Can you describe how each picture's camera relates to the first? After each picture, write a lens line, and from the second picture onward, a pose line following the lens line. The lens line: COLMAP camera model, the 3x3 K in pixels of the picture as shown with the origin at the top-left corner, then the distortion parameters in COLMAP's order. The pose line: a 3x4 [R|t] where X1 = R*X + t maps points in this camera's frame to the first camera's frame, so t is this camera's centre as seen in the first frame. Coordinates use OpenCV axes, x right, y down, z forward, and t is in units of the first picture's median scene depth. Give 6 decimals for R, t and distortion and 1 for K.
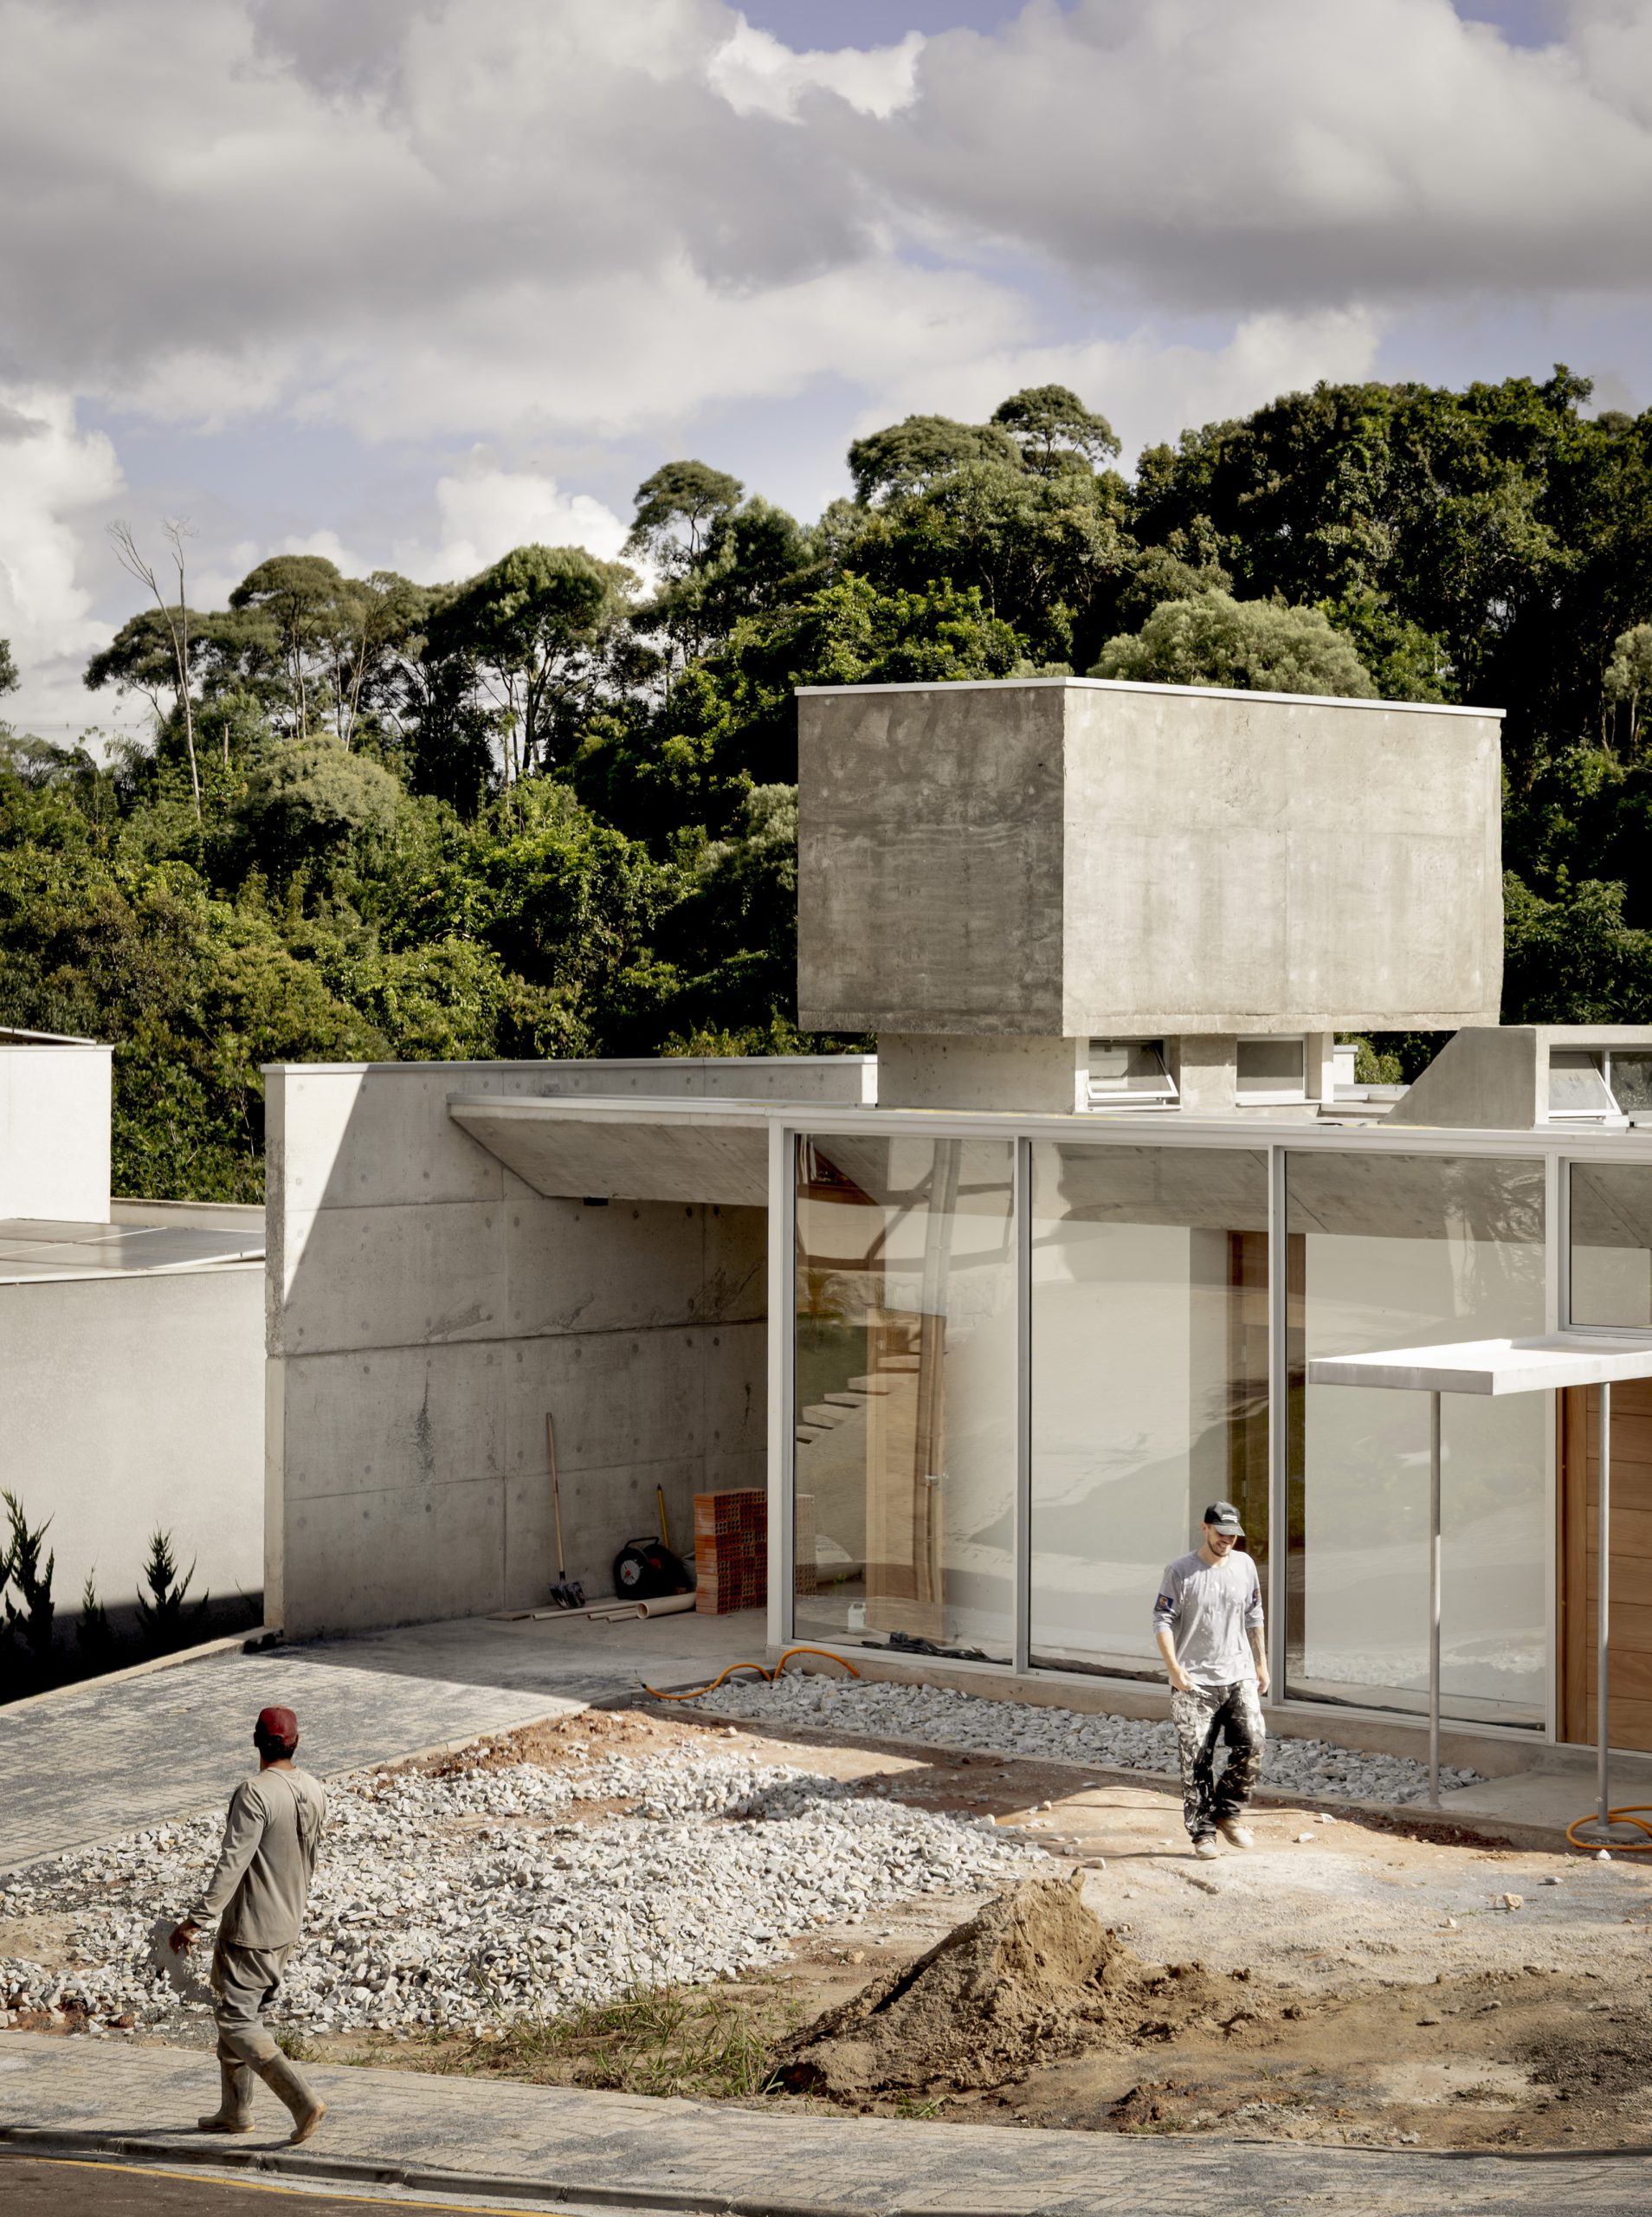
lens RADIAL K [[5095.8, 0, 882.5], [0, 5095.8, 870.0], [0, 0, 1]] dist [0.072396, 0.000000]
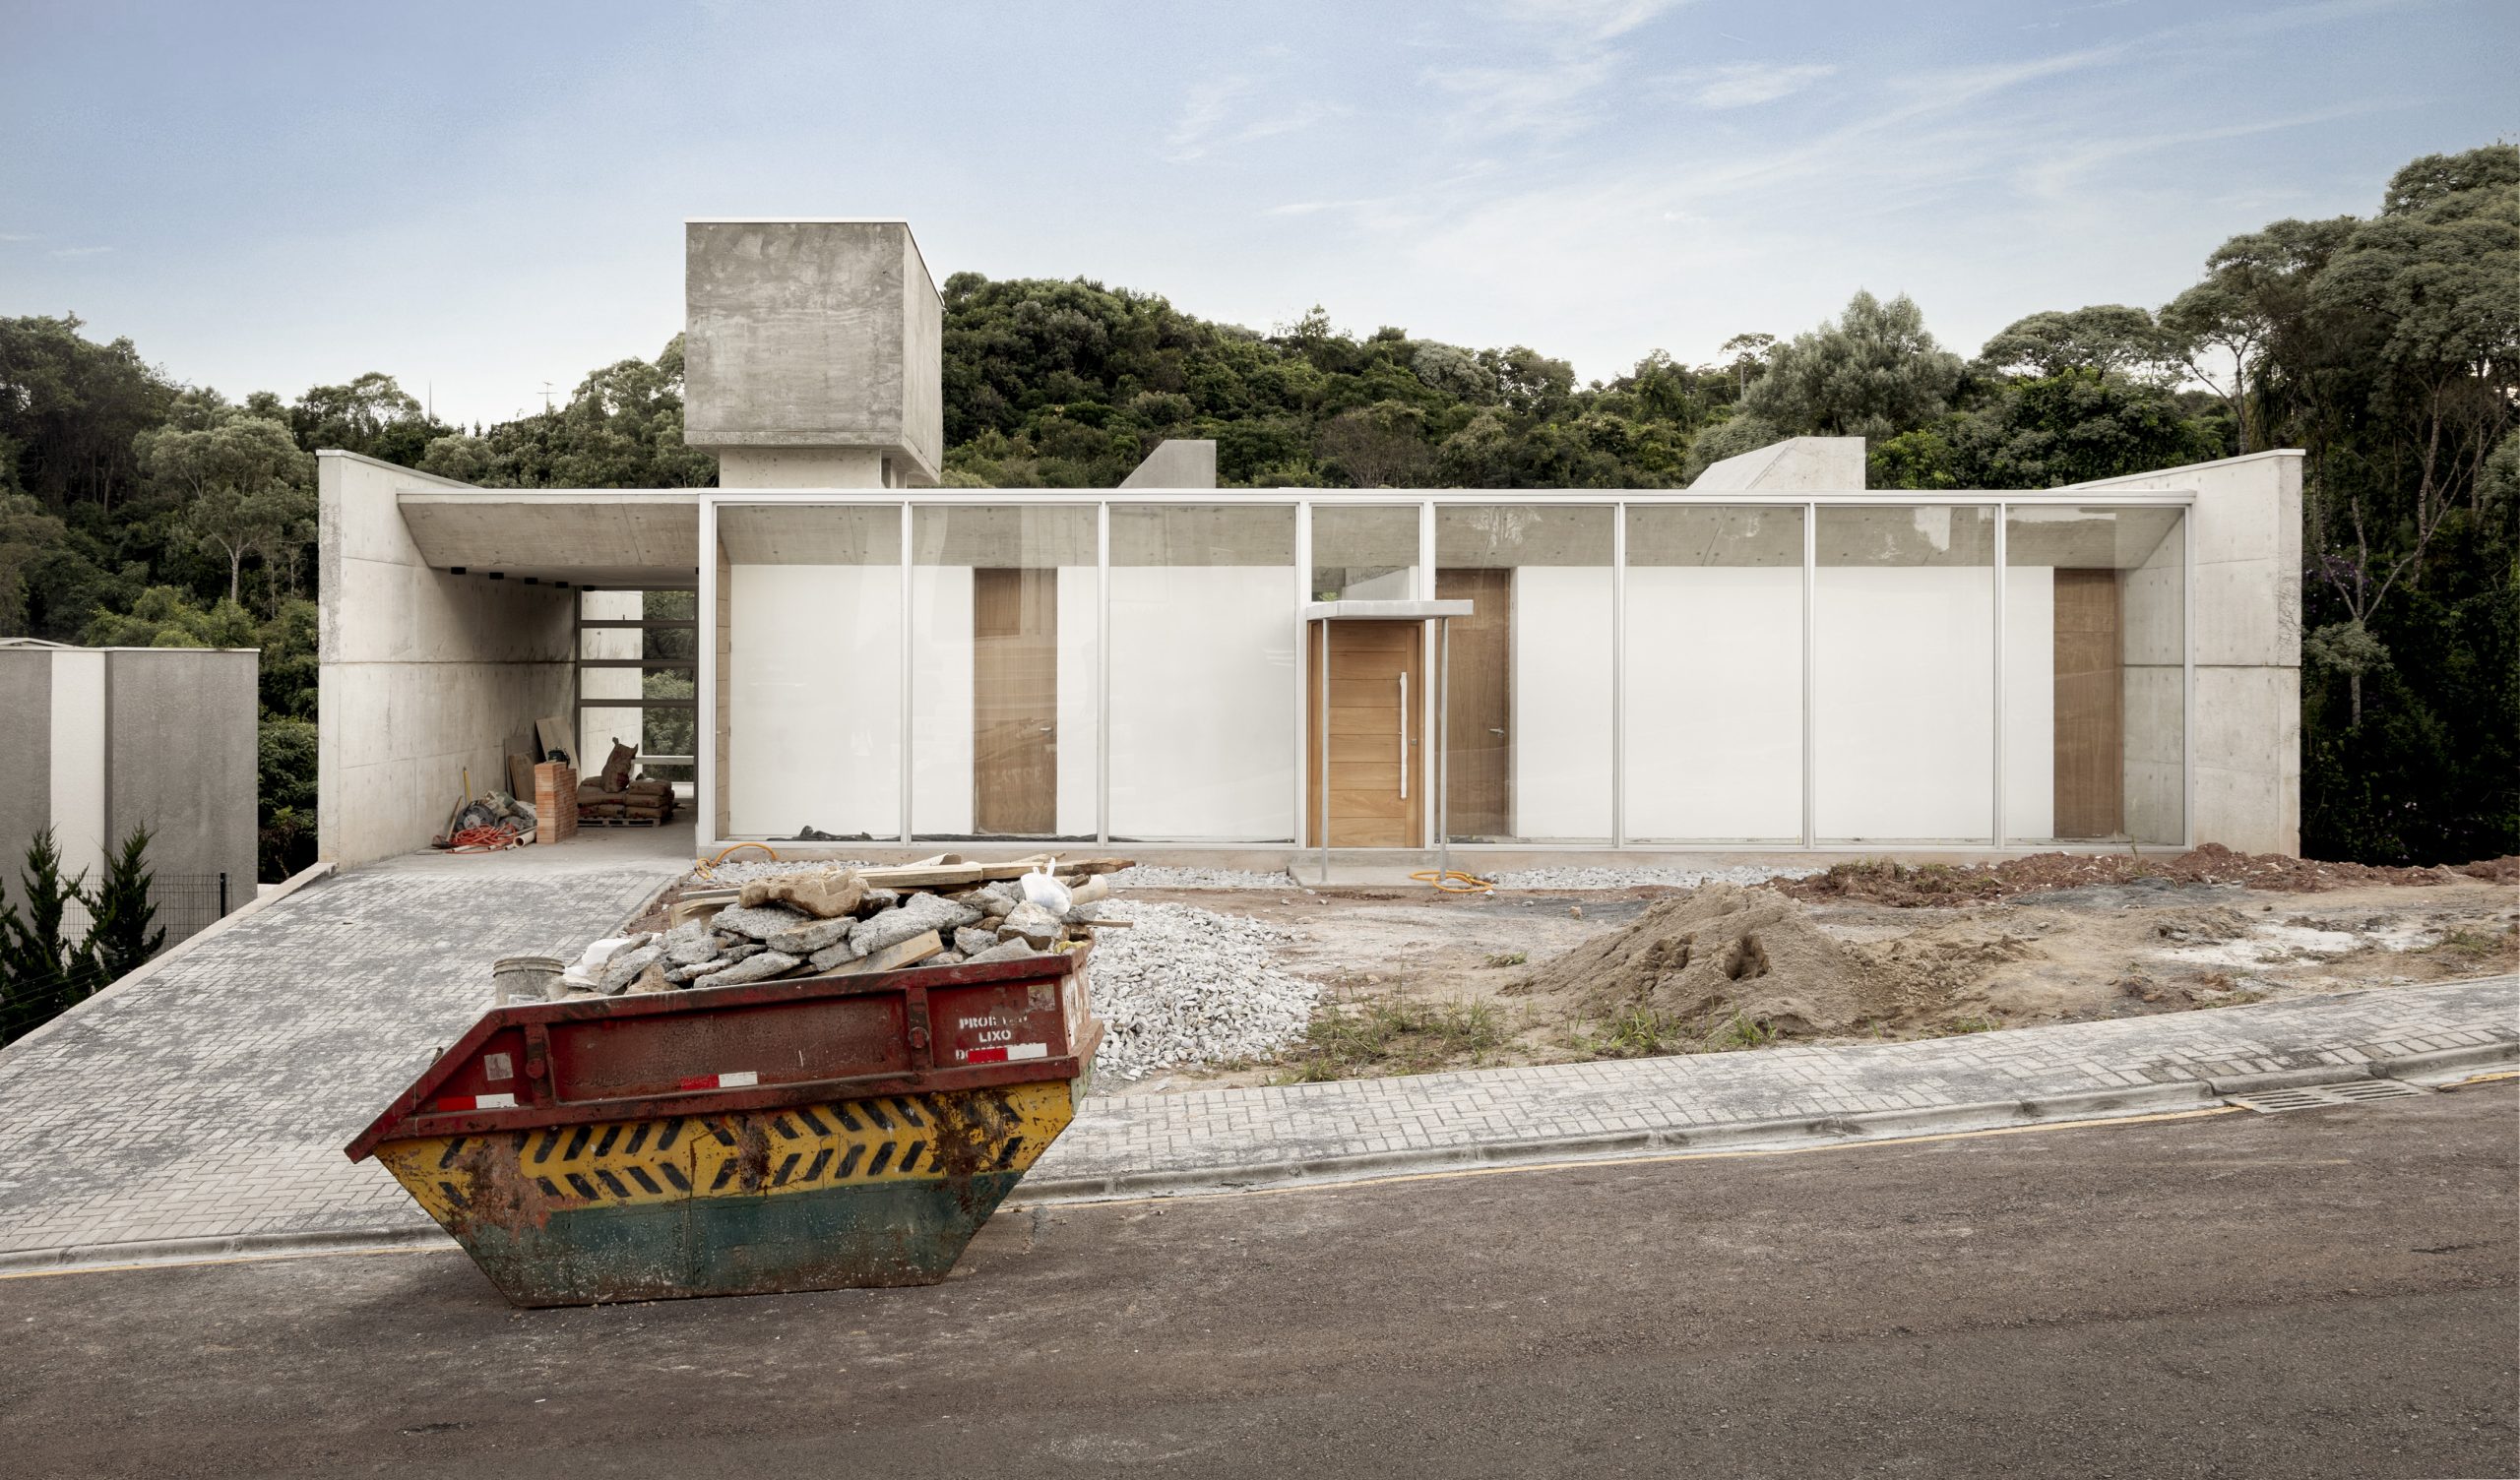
lens RADIAL K [[2126.1, 0, 1099.2], [0, 2126.1, 589.5], [0, 0, 1]] dist [-0.023362, 0.012791]
pose [[0.775227, 0.011252, 0.631583, -0.315801], [-0.003331, 0.999900, -0.013725, 0.082118], [-0.631674, 0.008536, 0.775187, 0.429421]]
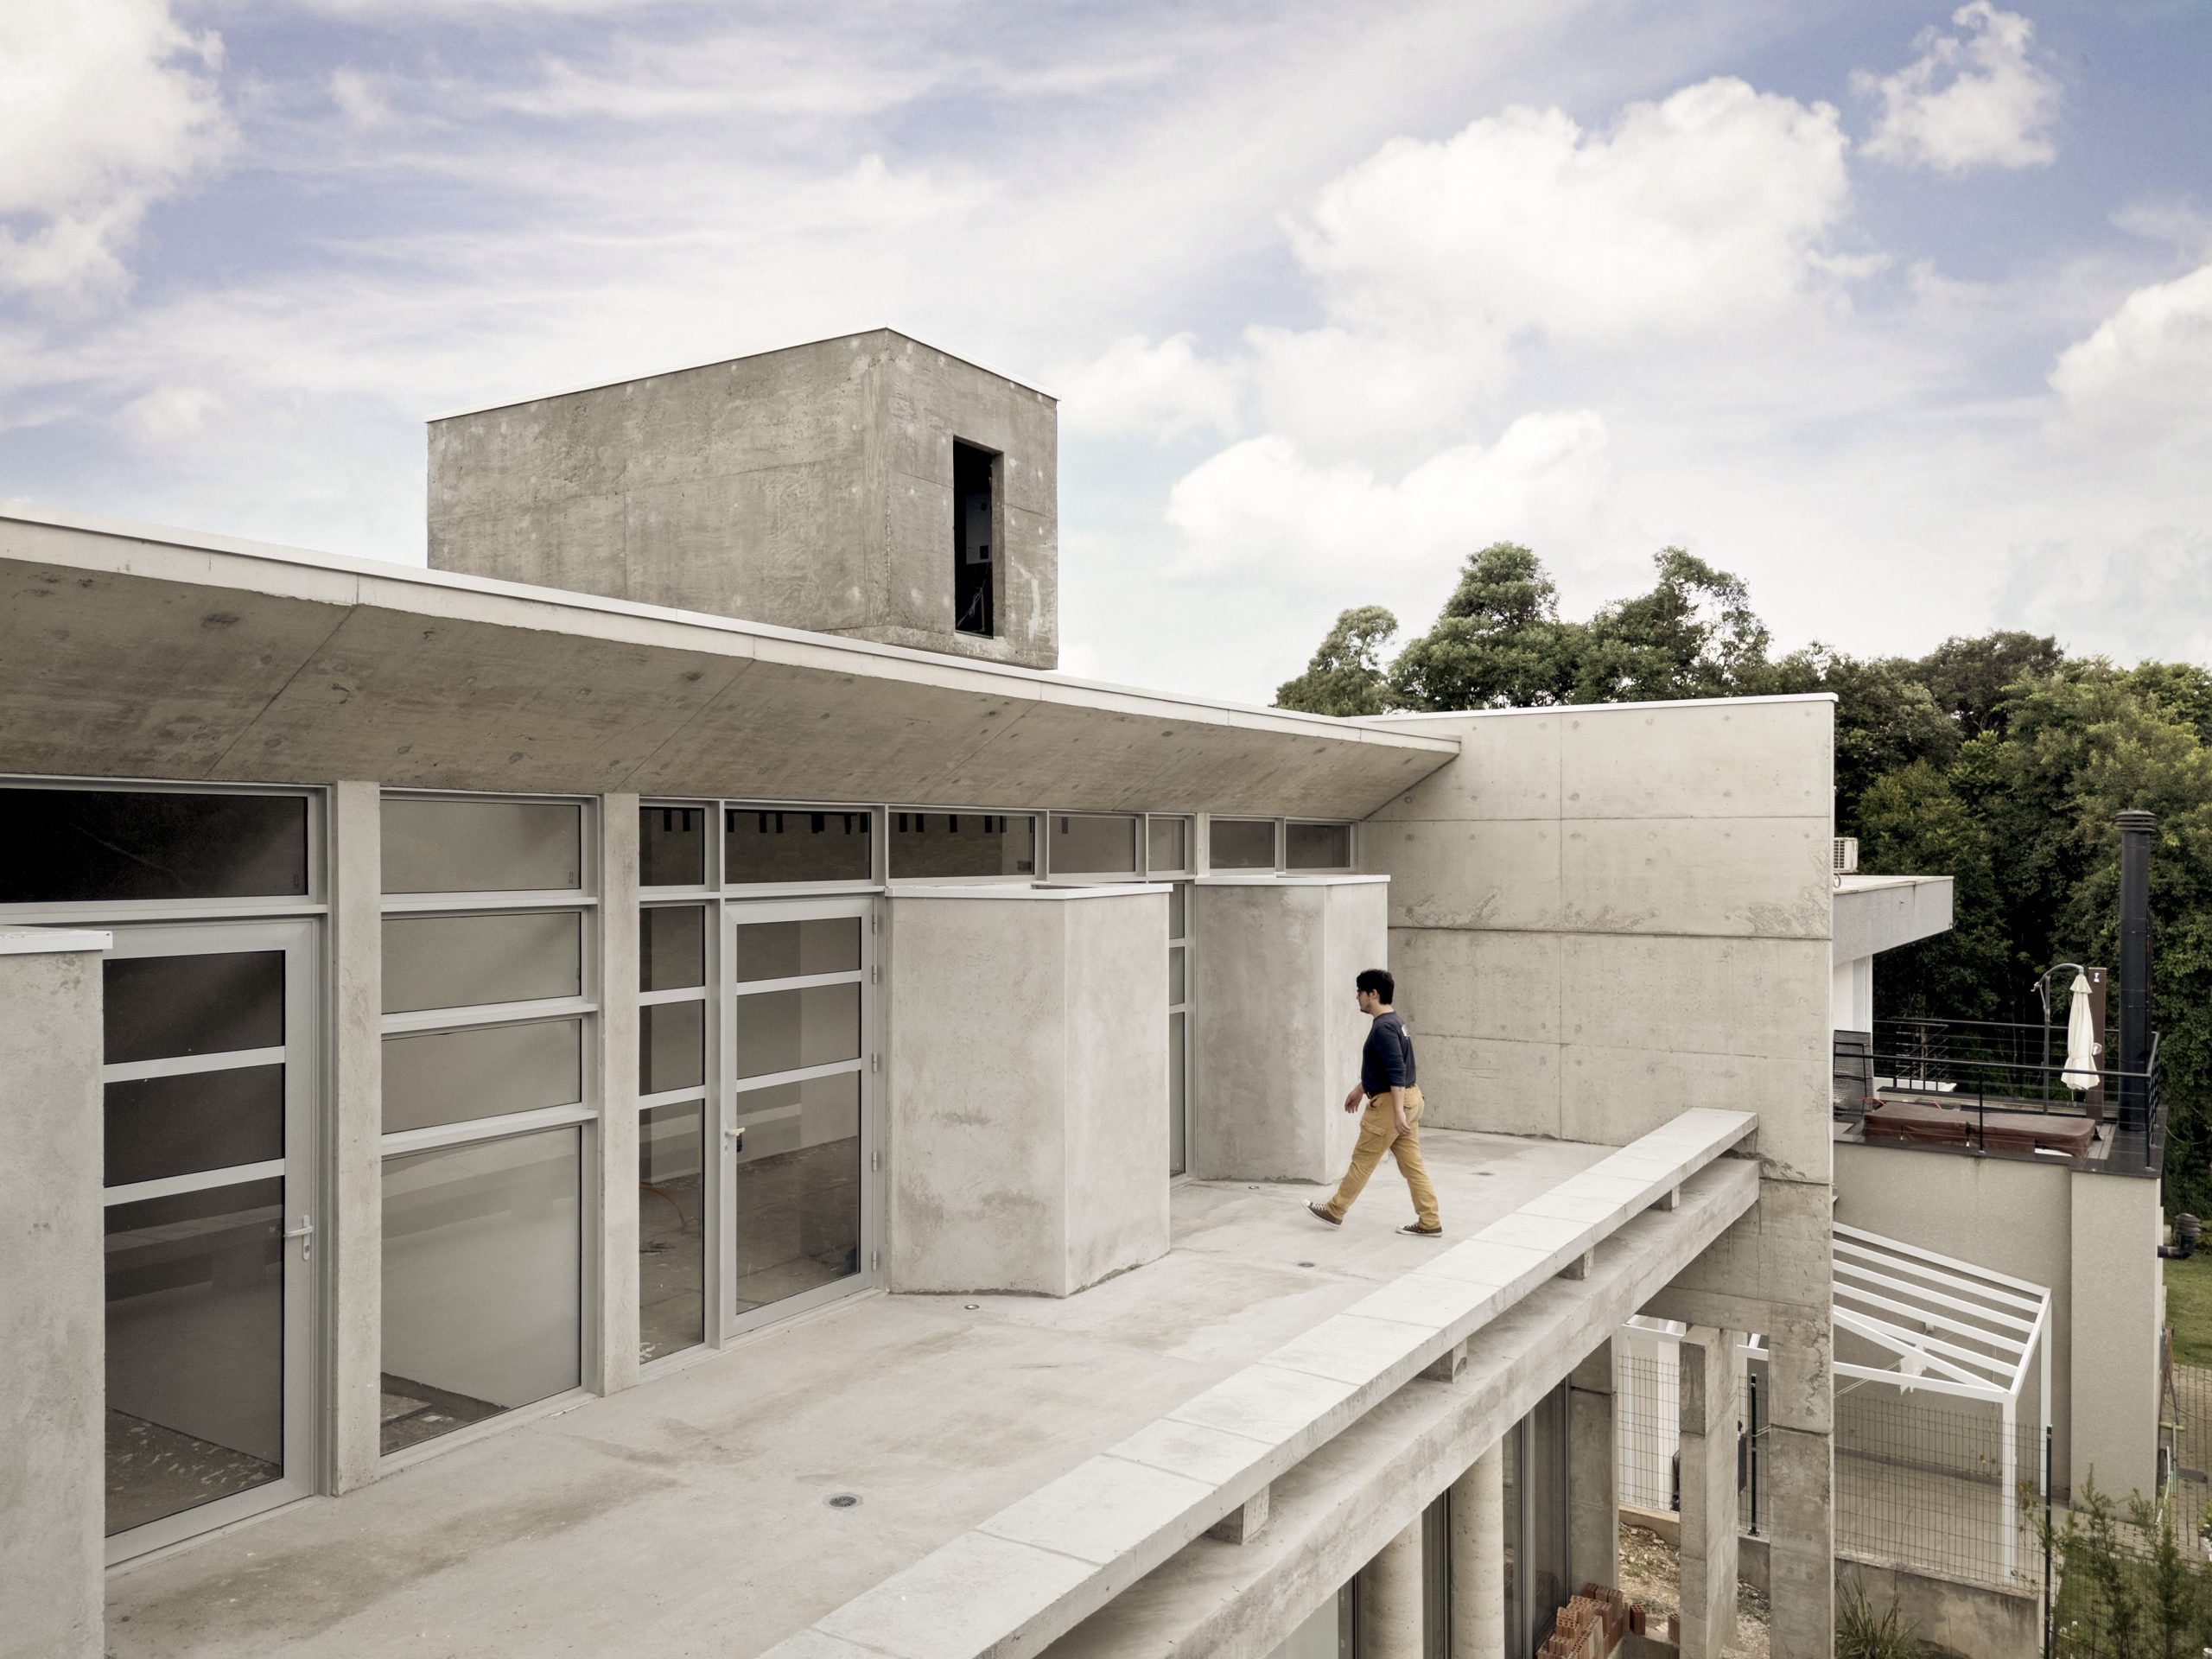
lens RADIAL K [[1689.1, 0, 1083.6], [0, 1689.1, 867.7], [0, 0, 1]] dist [0.036836, -0.003426]
pose [[0.115886, 0.003437, -0.993257, 0.489173], [0.013831, 0.999891, 0.005073, 0.080221], [0.993166, -0.014326, 0.115826, 1.065404]]
